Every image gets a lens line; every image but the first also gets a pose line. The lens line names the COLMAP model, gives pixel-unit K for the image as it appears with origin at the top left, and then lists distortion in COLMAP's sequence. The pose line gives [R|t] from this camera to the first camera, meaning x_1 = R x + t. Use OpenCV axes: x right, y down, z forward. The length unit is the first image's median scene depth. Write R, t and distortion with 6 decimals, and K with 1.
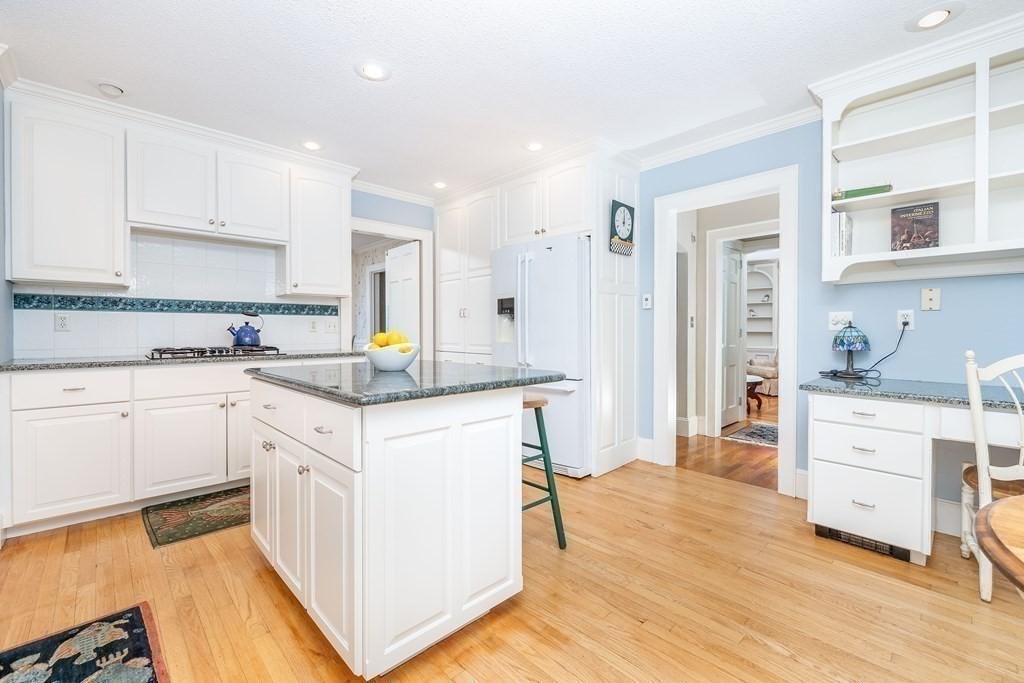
lens RADIAL K [[442.2, 0, 511.6], [0, 442.2, 331.7], [0, 0, 1]] dist [-0.002384, -0.000343]
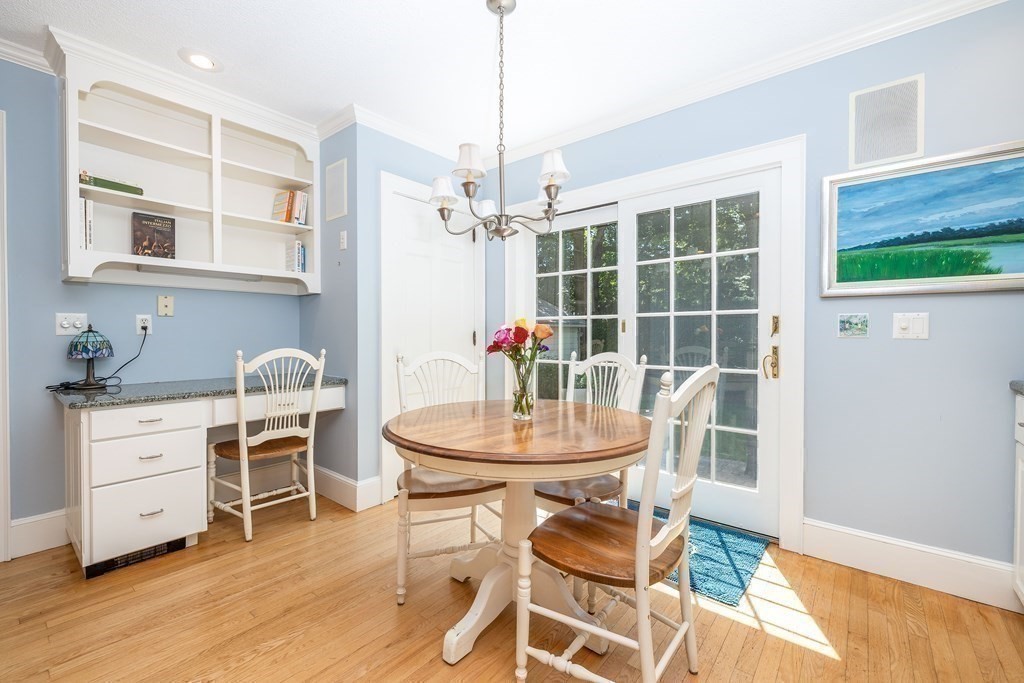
lens RADIAL K [[442.2, 0, 510.5], [0, 442.2, 338.2], [0, 0, 1]] dist [-0.002384, -0.000343]
pose [[-0.153441, -0.011279, 0.988093, -0.260216], [0.008313, 0.999885, 0.012705, -0.000739], [-0.988123, 0.010163, -0.153329, 0.334635]]
